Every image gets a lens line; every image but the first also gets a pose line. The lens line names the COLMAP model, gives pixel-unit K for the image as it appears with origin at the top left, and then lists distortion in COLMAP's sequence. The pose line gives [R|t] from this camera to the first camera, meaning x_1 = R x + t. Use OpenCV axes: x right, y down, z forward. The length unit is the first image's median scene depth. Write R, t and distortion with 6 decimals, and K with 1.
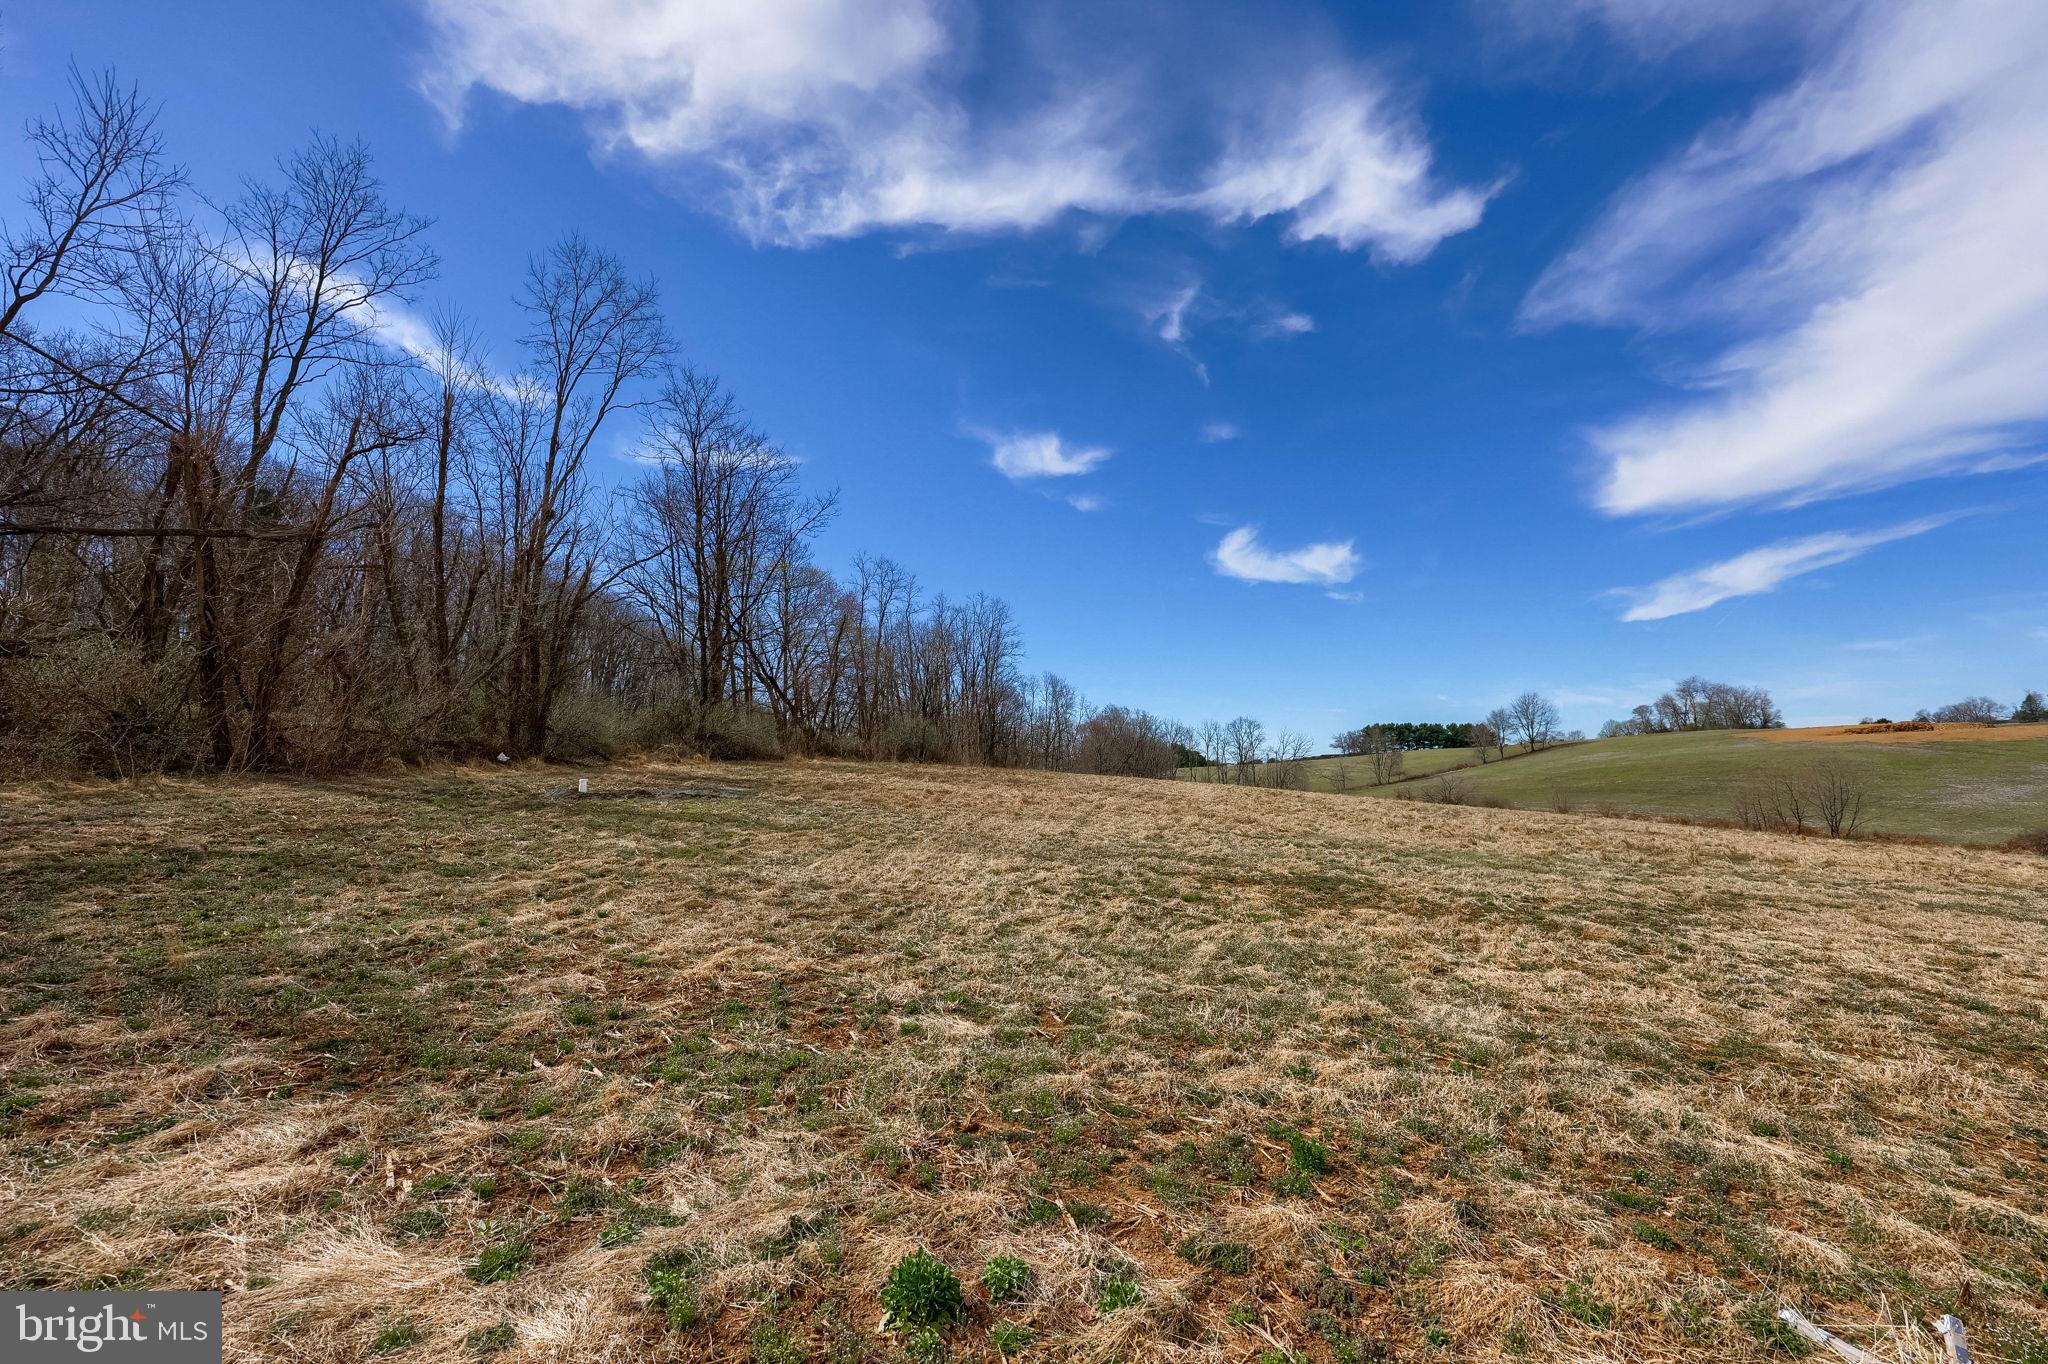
lens RADIAL K [[831.0, 0, 1011.3], [0, 831.0, 648.7], [0, 0, 1]] dist [-0.003234, 0.000430]
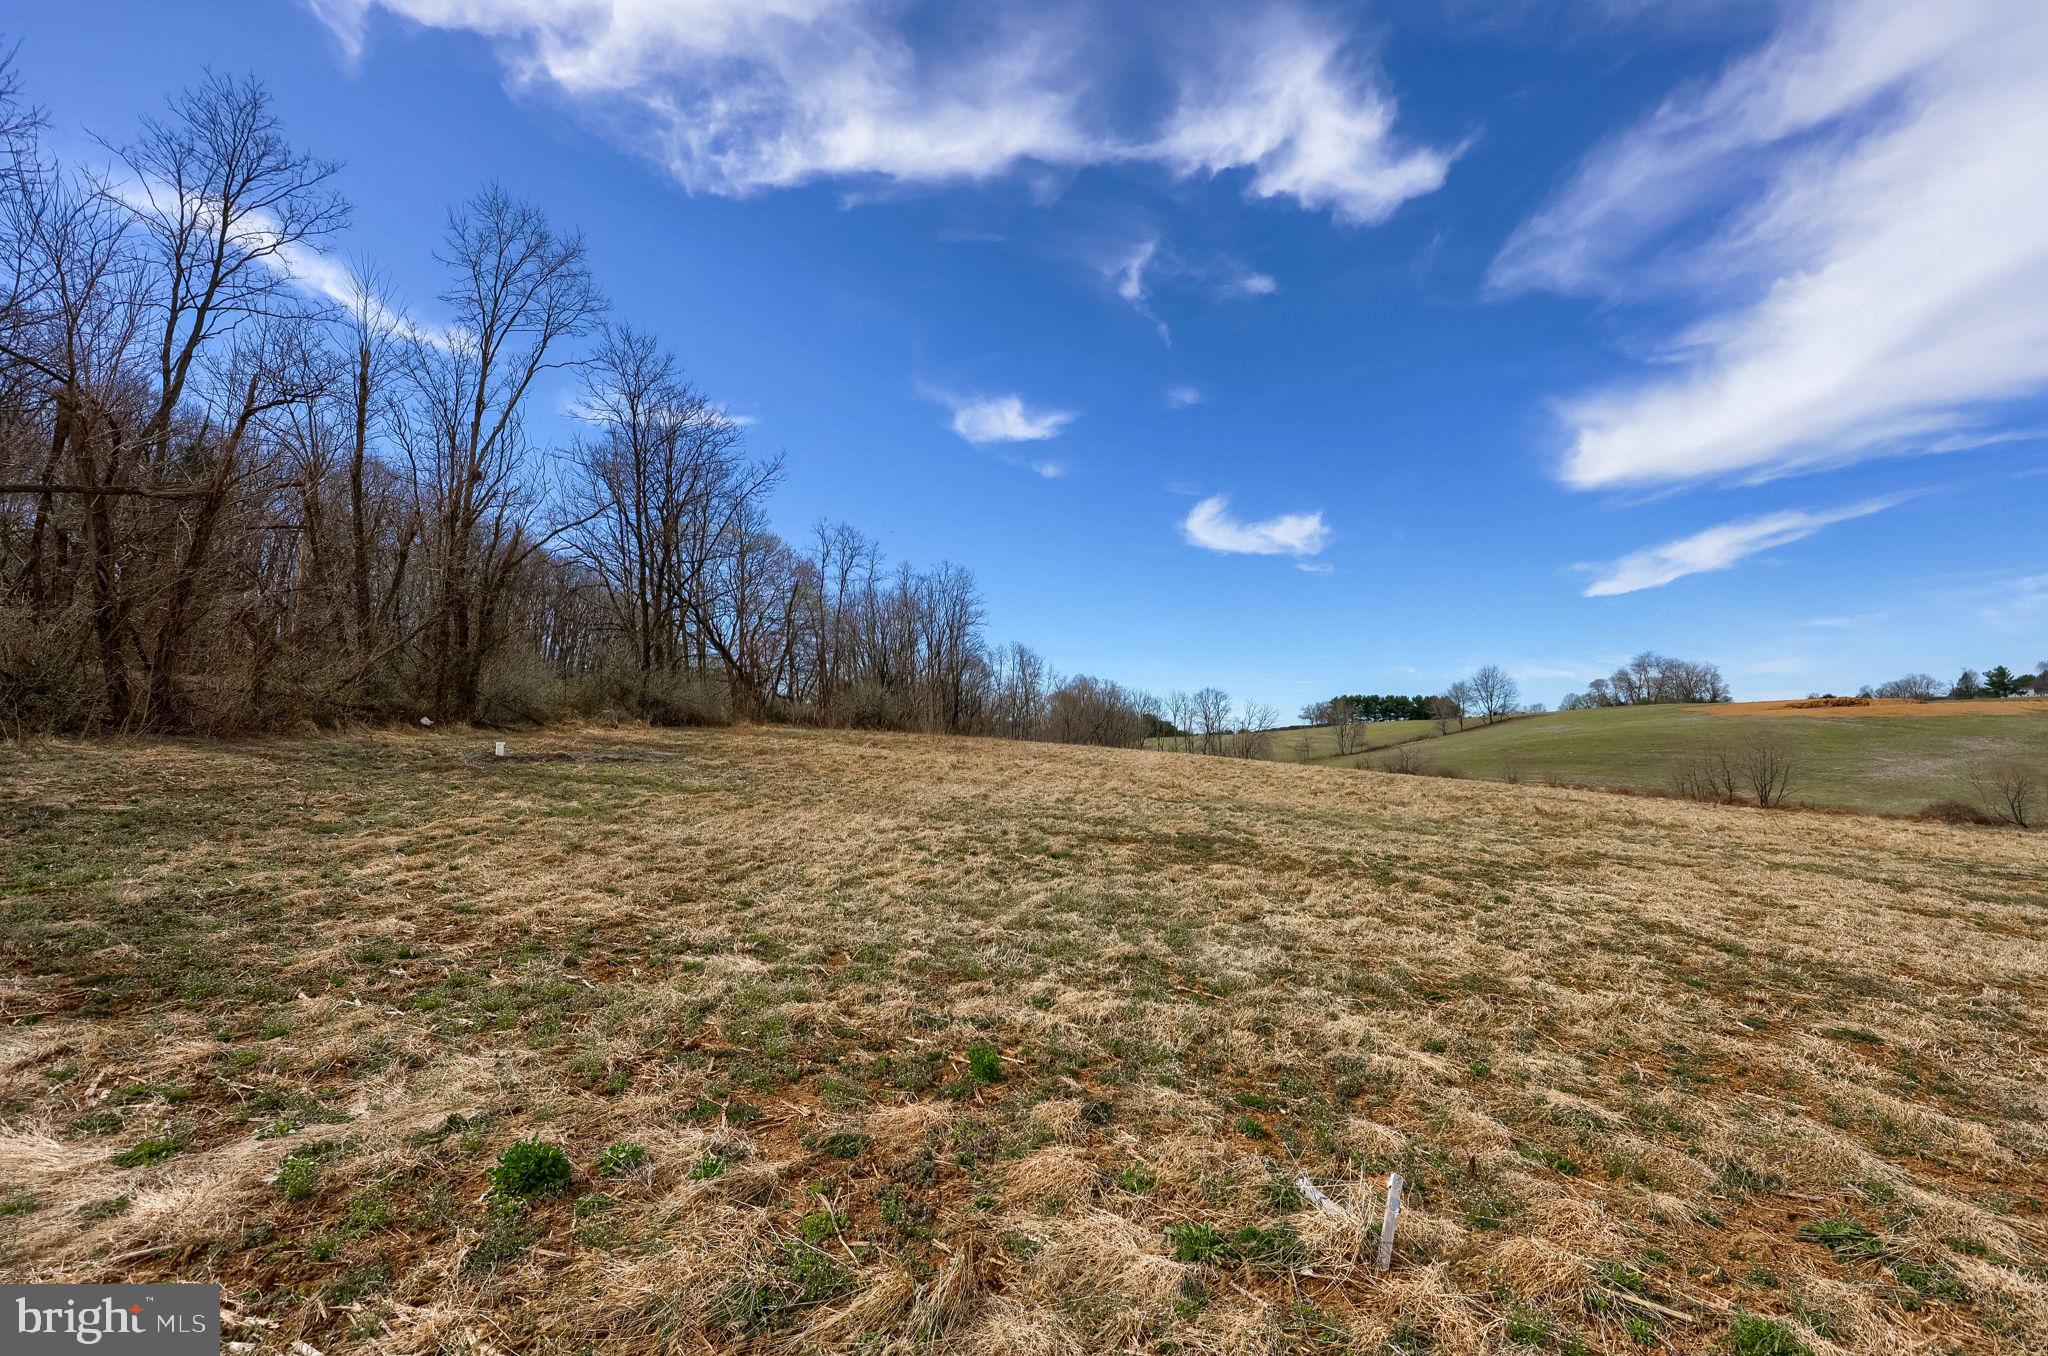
lens RADIAL K [[833.7, 0, 1013.5], [0, 833.7, 679.7], [0, 0, 1]] dist [-0.000917, 0.000055]
pose [[0.999465, 0.006499, 0.032052, 0.033322], [-0.008829, 0.997287, 0.073086, 0.001310], [-0.031490, -0.073330, 0.996810, -0.006715]]
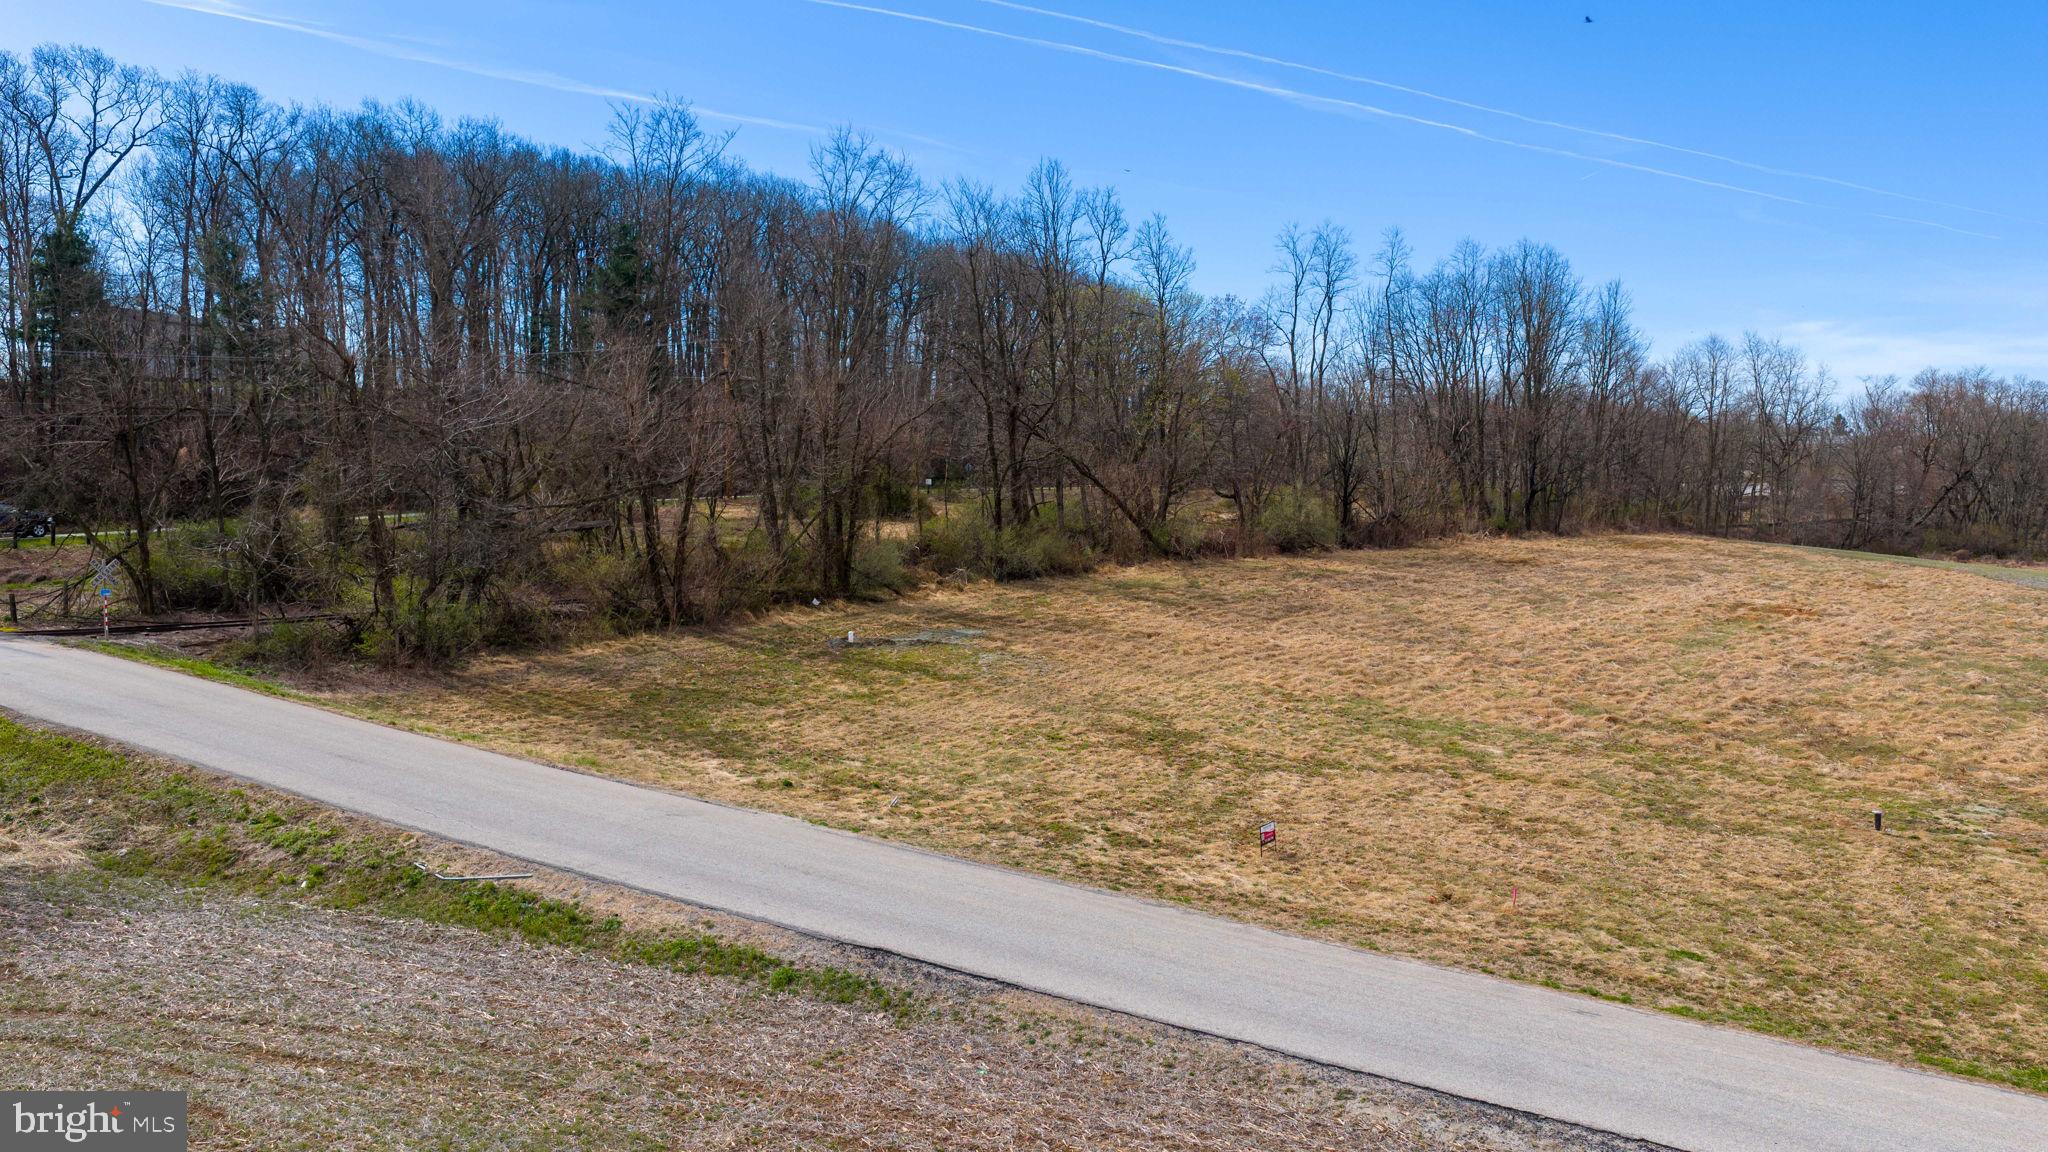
lens RADIAL K [[1649.6, 0, 1024.0], [0, 1649.6, 576.0], [0, 0, 1]] dist [0.047365, -0.102839]
pose [[0.878496, 0.028989, -0.476870, 0.550370], [0.074938, 0.977440, 0.197470, -0.237502], [0.471836, -0.209212, 0.856505, -0.644105]]
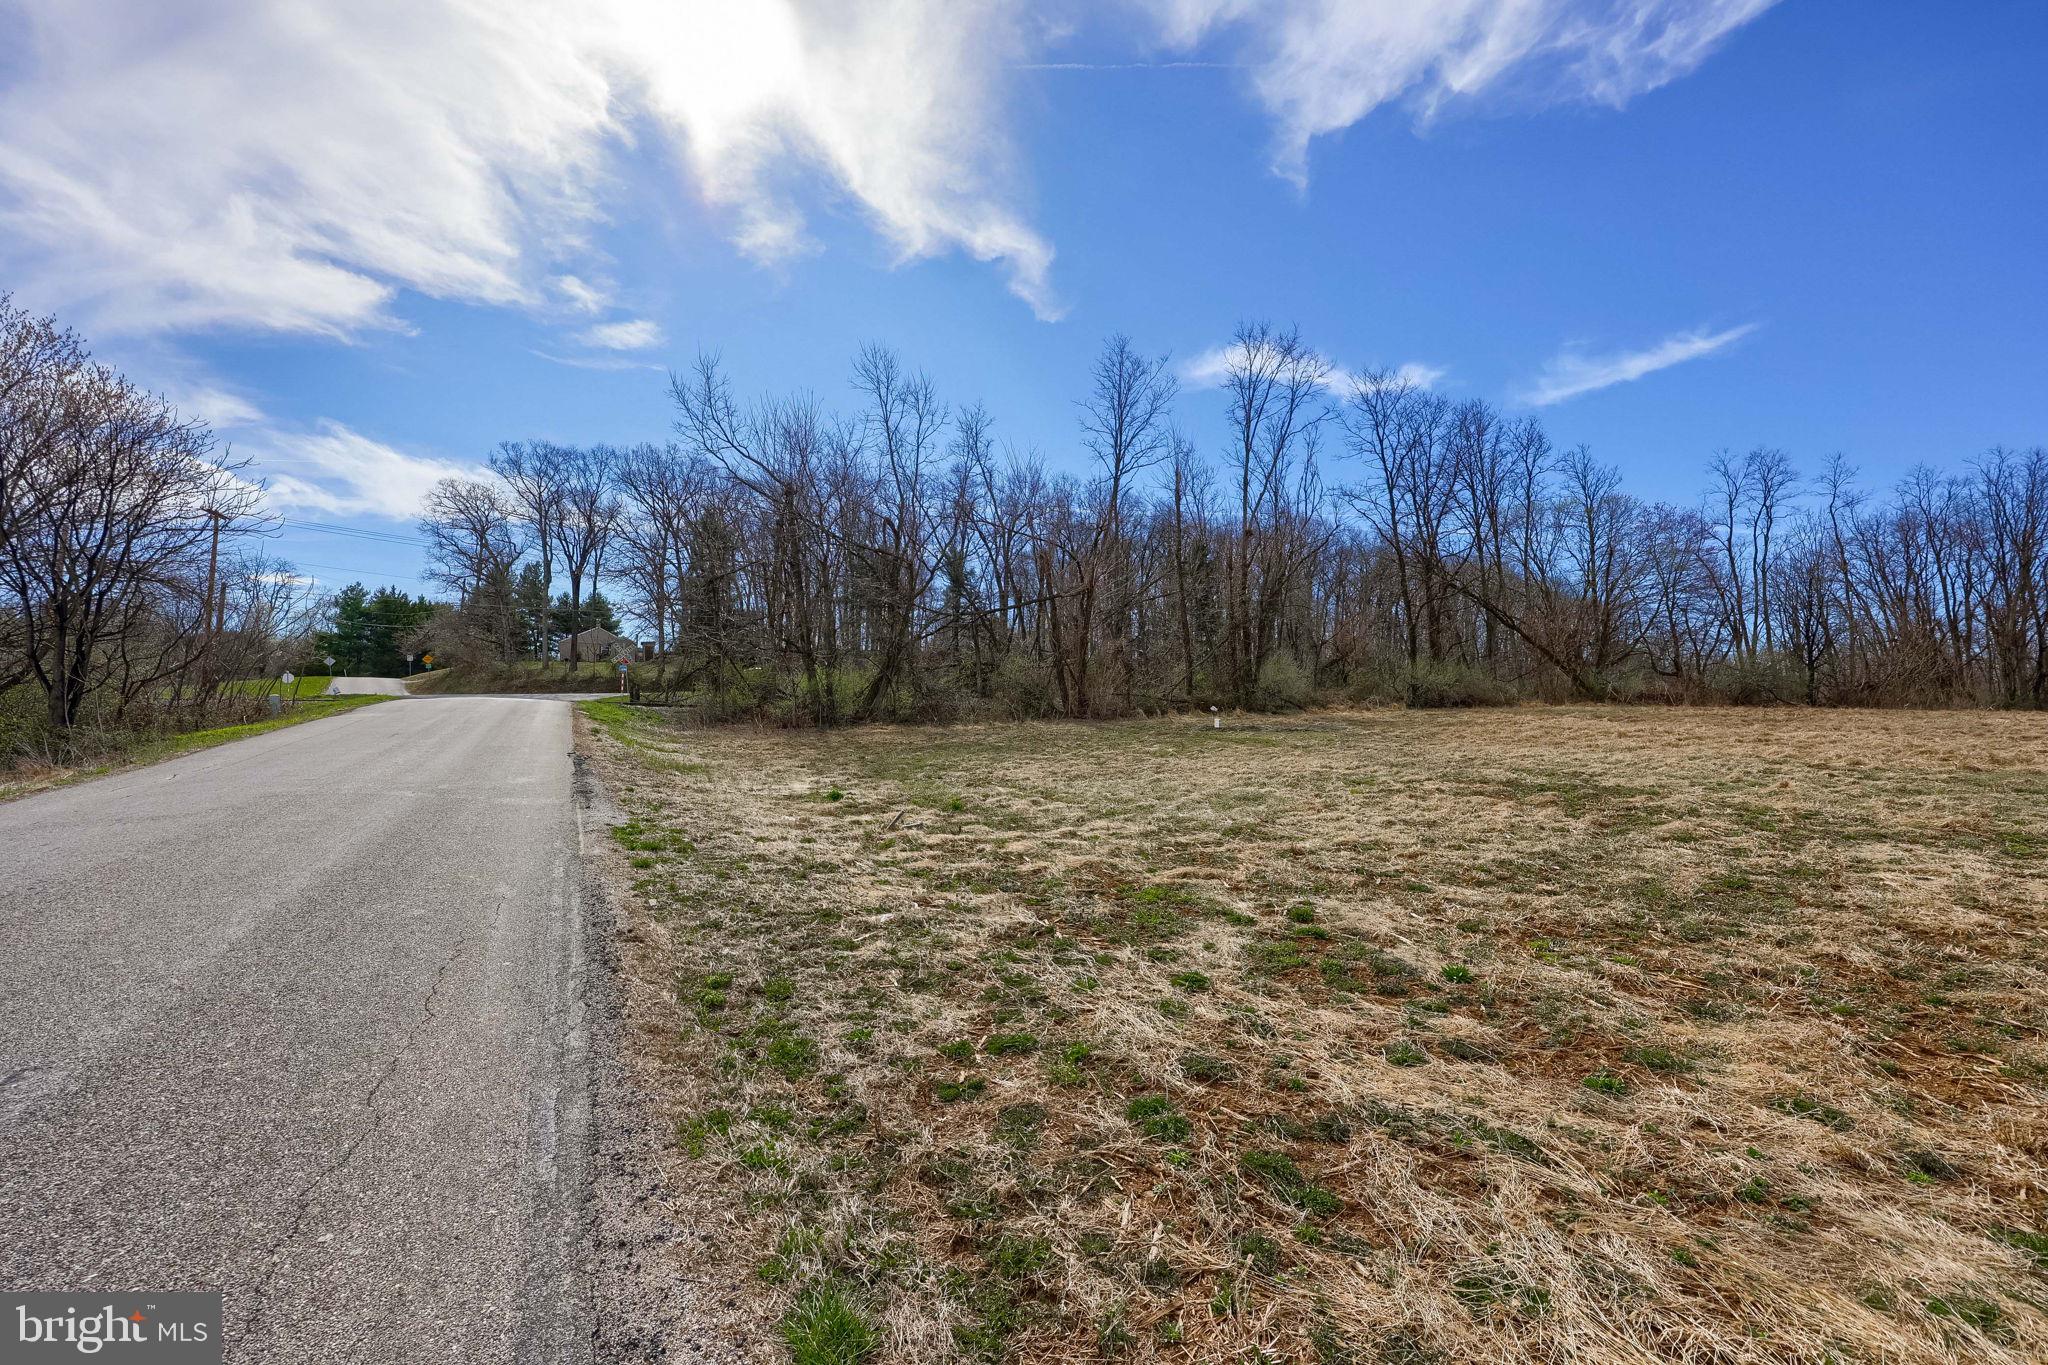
lens RADIAL K [[817.6, 0, 1024.0], [0, 817.6, 682.5], [0, 0, 1]] dist [-0.000689, -0.000183]
pose [[0.506348, -0.065306, -0.859853, 0.280124], [0.136292, 0.990656, 0.005018, 0.017420], [0.851491, -0.119732, 0.510517, -0.022012]]
